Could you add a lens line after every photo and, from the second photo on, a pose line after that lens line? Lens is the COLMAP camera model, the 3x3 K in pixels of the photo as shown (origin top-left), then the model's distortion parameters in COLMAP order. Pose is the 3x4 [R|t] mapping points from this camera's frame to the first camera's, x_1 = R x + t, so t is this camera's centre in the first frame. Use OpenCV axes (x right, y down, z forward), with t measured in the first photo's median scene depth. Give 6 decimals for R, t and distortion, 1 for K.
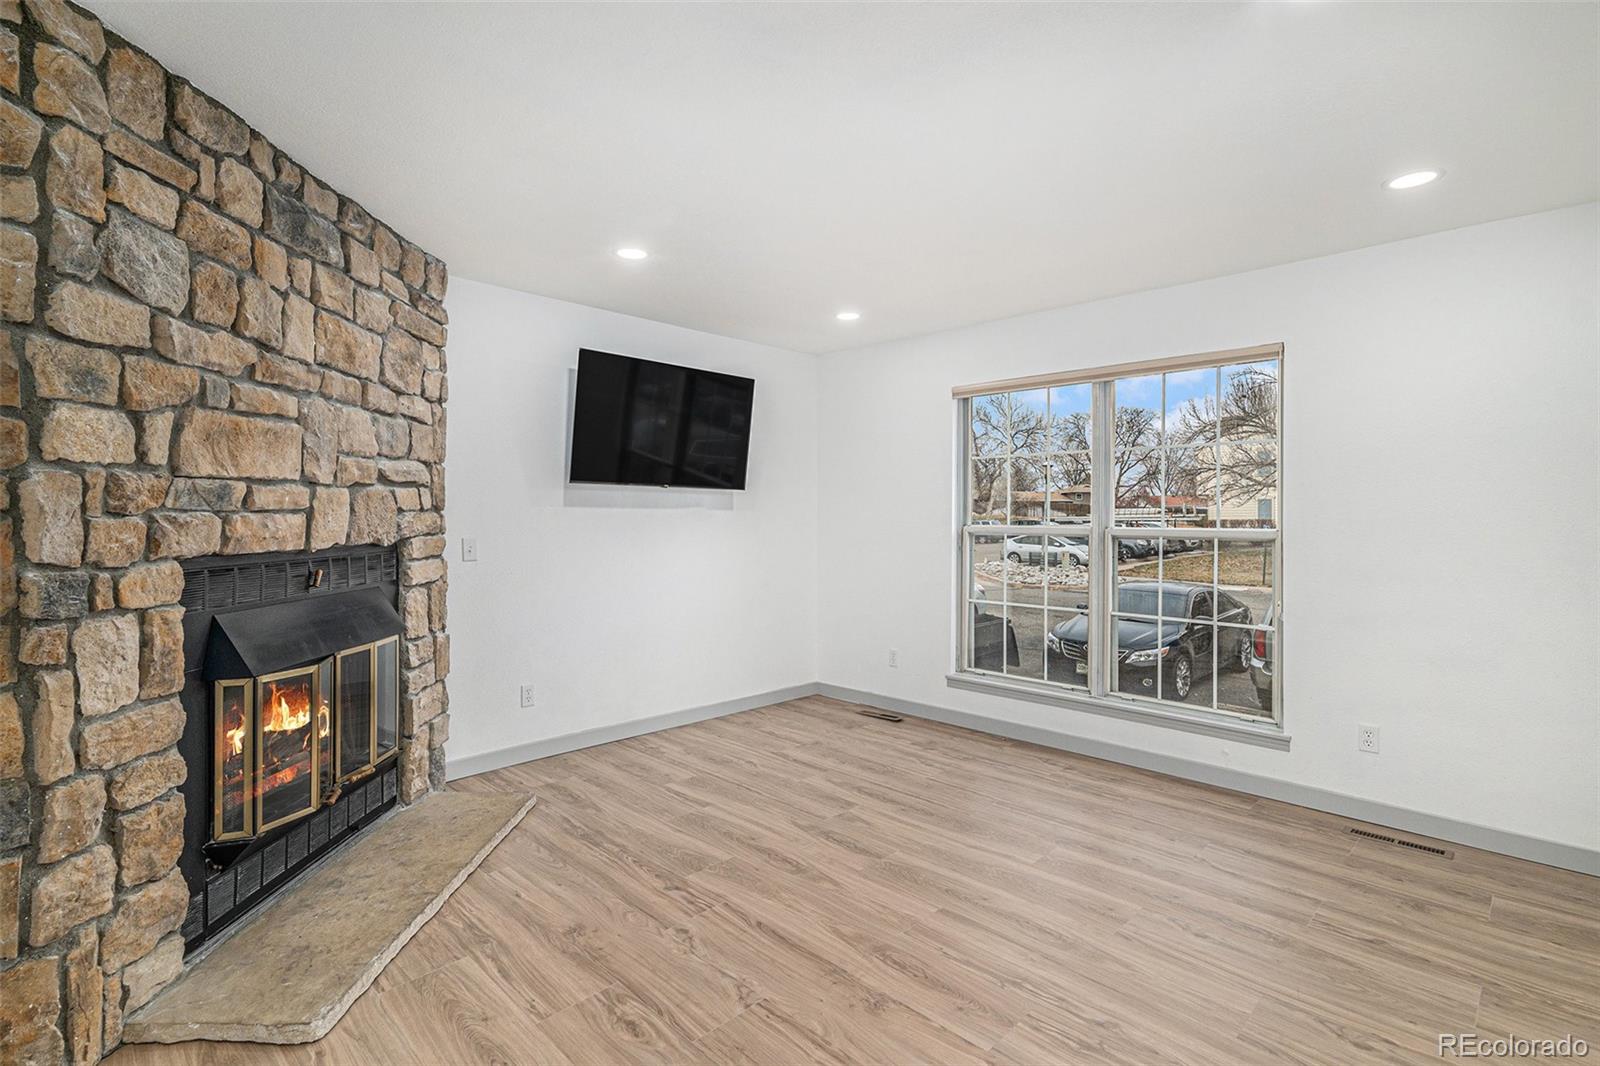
lens RADIAL K [[748.6, 0, 805.4], [0, 748.6, 523.0], [0, 0, 1]] dist [0.000850, 0.000553]
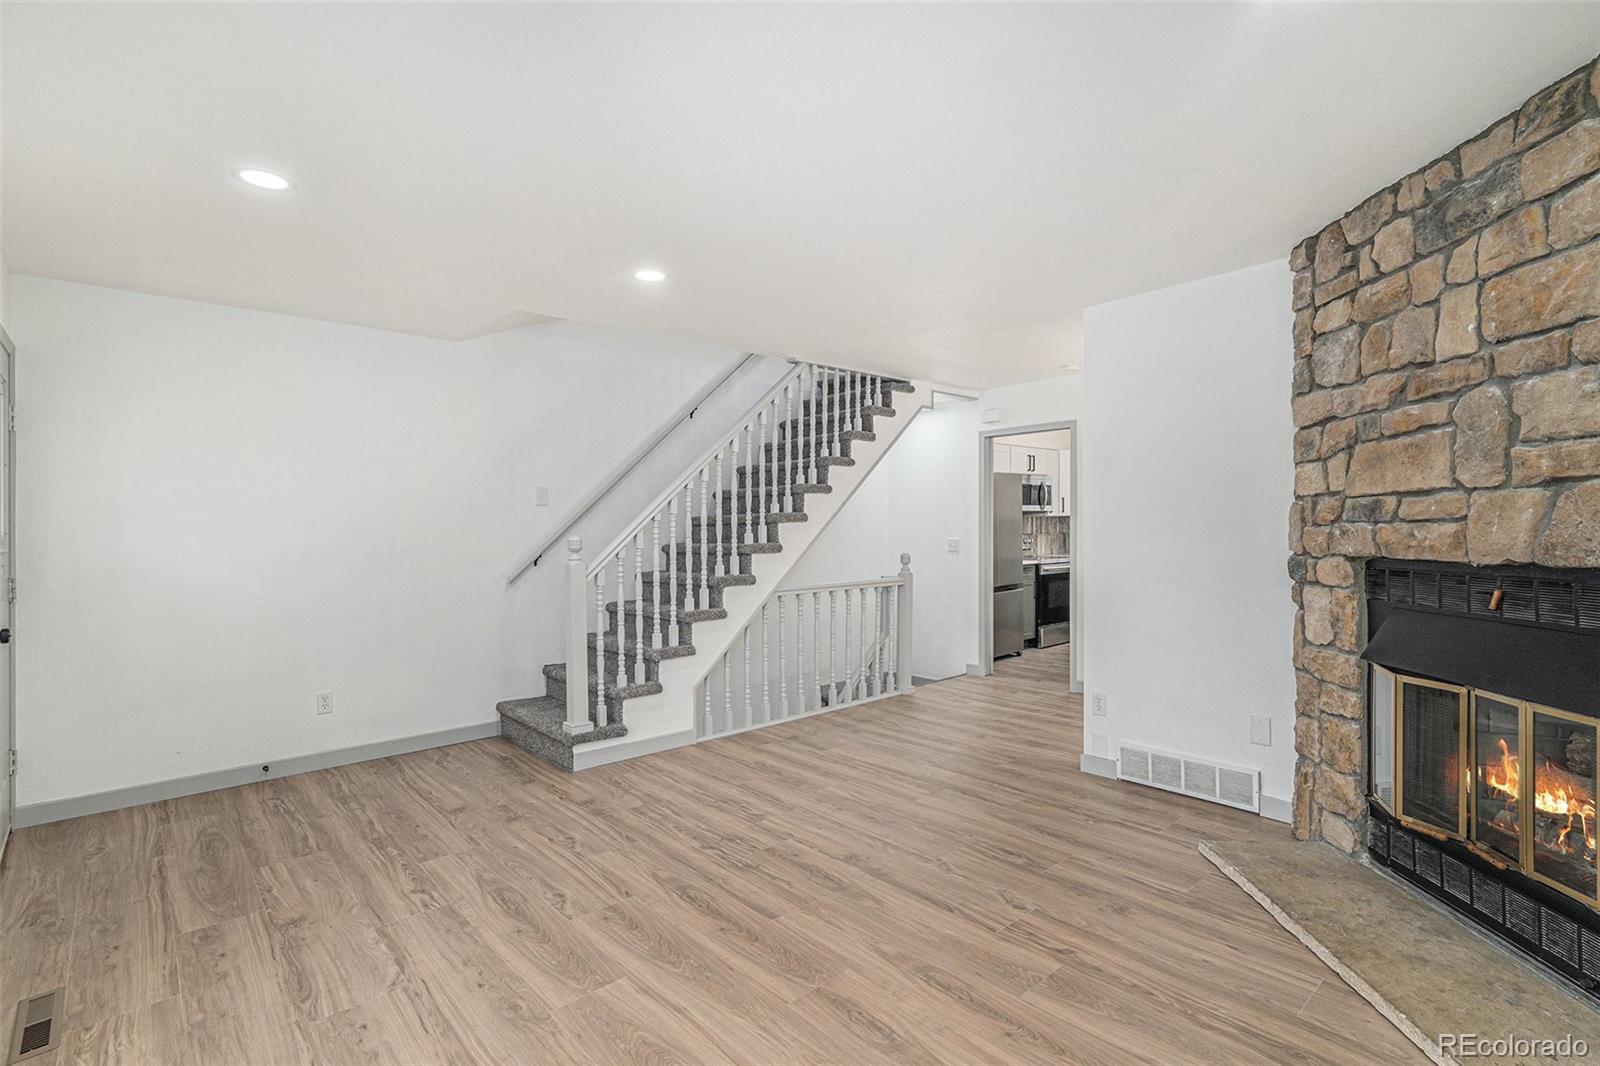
lens RADIAL K [[762.4, 0, 800.0], [0, 762.4, 533.0], [0, 0, 1]] dist [0.000674, 0.000931]
pose [[-0.998079, 0.005337, 0.061725, 0.085284], [0.006380, 0.999840, 0.016719, -0.022655], [-0.061626, 0.017081, -0.997953, 2.156487]]
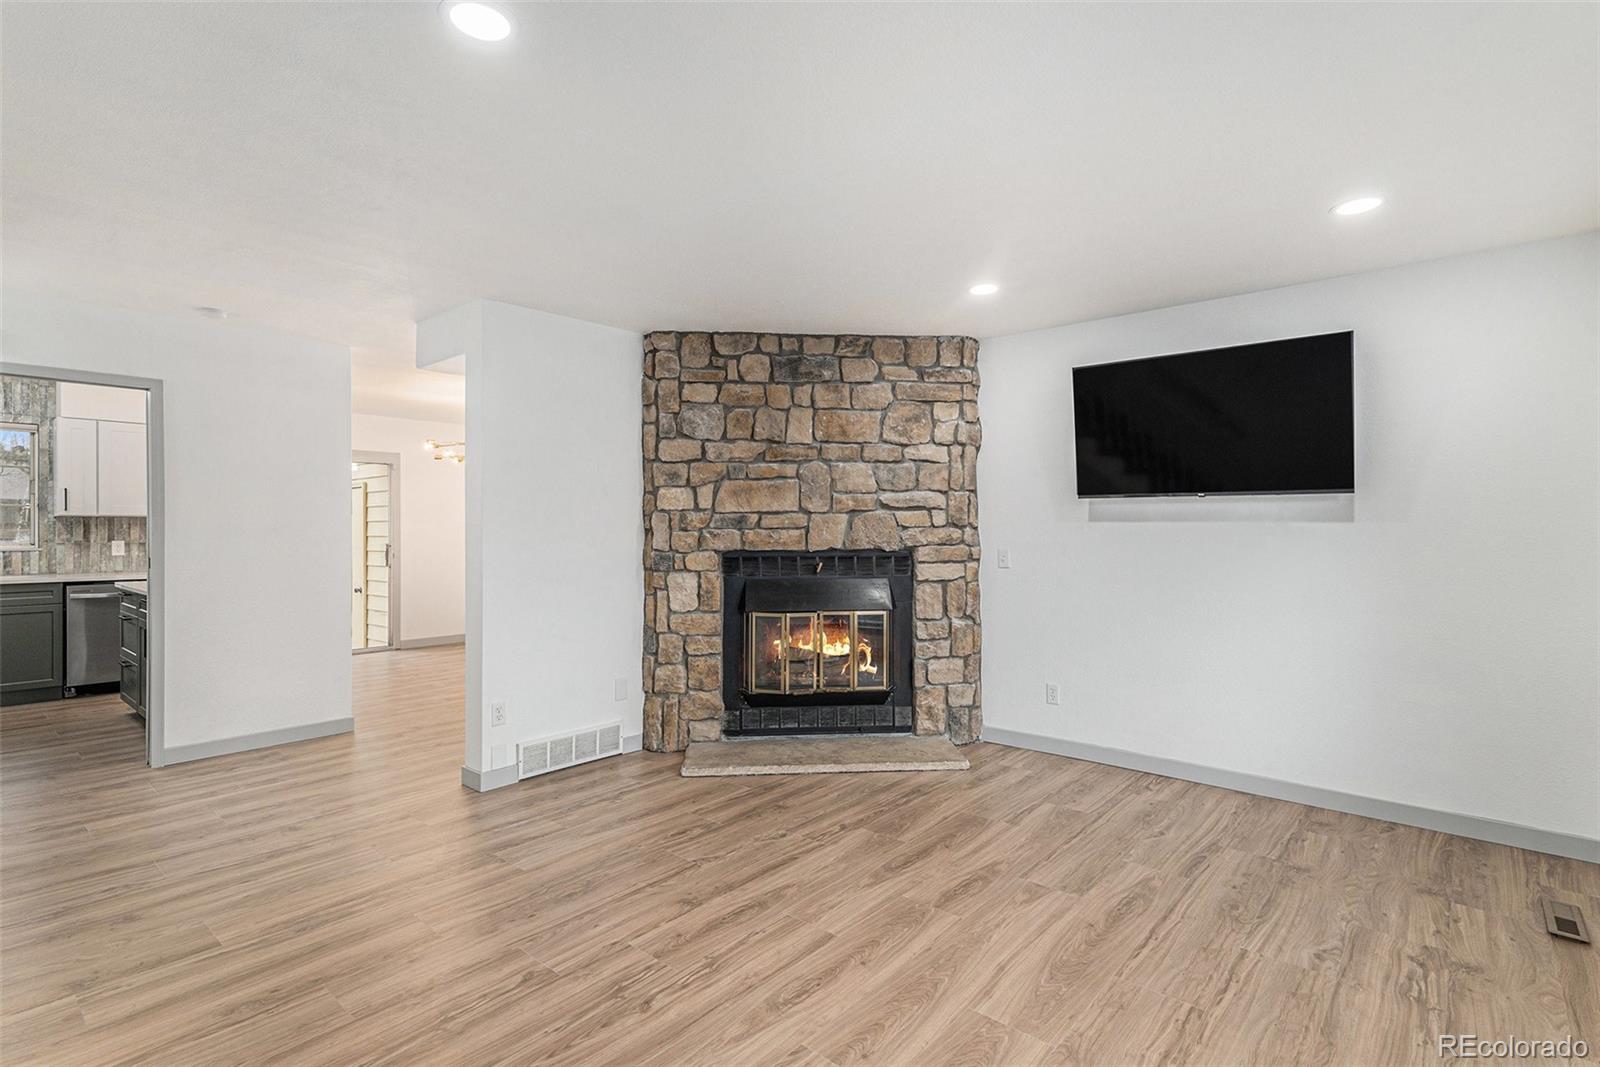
lens RADIAL K [[774.1, 0, 807.0], [0, 774.1, 540.1], [0, 0, 1]] dist [0.001746, 0.001233]
pose [[0.077871, 0.012125, -0.996890, 1.258639], [-0.008451, 0.999898, 0.011501, -0.009647], [0.996928, 0.007529, 0.077966, 0.944859]]
